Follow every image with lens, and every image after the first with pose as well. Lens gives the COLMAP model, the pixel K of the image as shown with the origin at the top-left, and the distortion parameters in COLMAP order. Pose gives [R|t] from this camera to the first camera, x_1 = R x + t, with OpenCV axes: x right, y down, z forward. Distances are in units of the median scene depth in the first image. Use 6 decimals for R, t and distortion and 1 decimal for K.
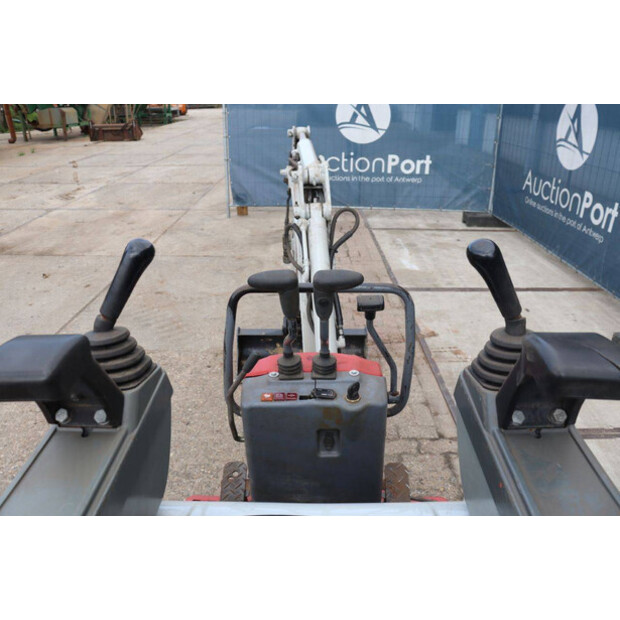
lens RADIAL K [[526.7, 0, 306.1], [0, 526.7, 307.2], [0, 0, 1]] dist [-0.075184, -0.006461]
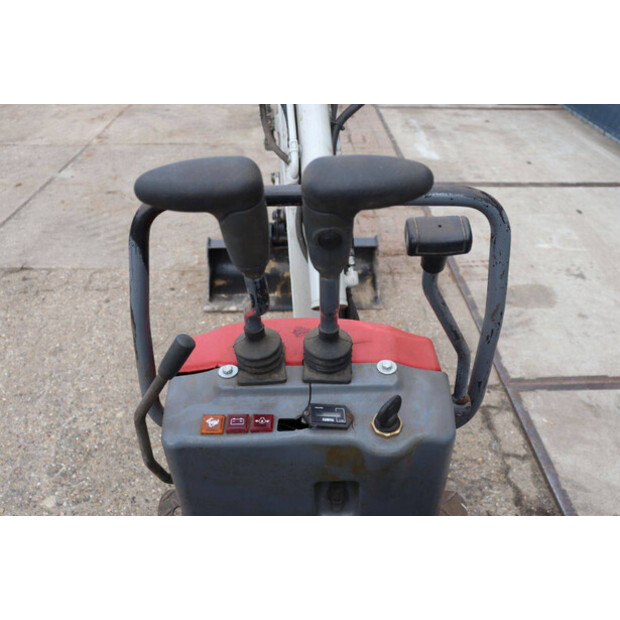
lens RADIAL K [[558.8, 0, 309.6], [0, 558.8, 309.0], [0, 0, 1]] dist [-0.127430, 0.144385]
pose [[0.999813, -0.012313, 0.014897, 0.009293], [0.009237, 0.981491, 0.191284, -0.030807], [-0.016977, -0.191111, 0.981422, 0.460965]]
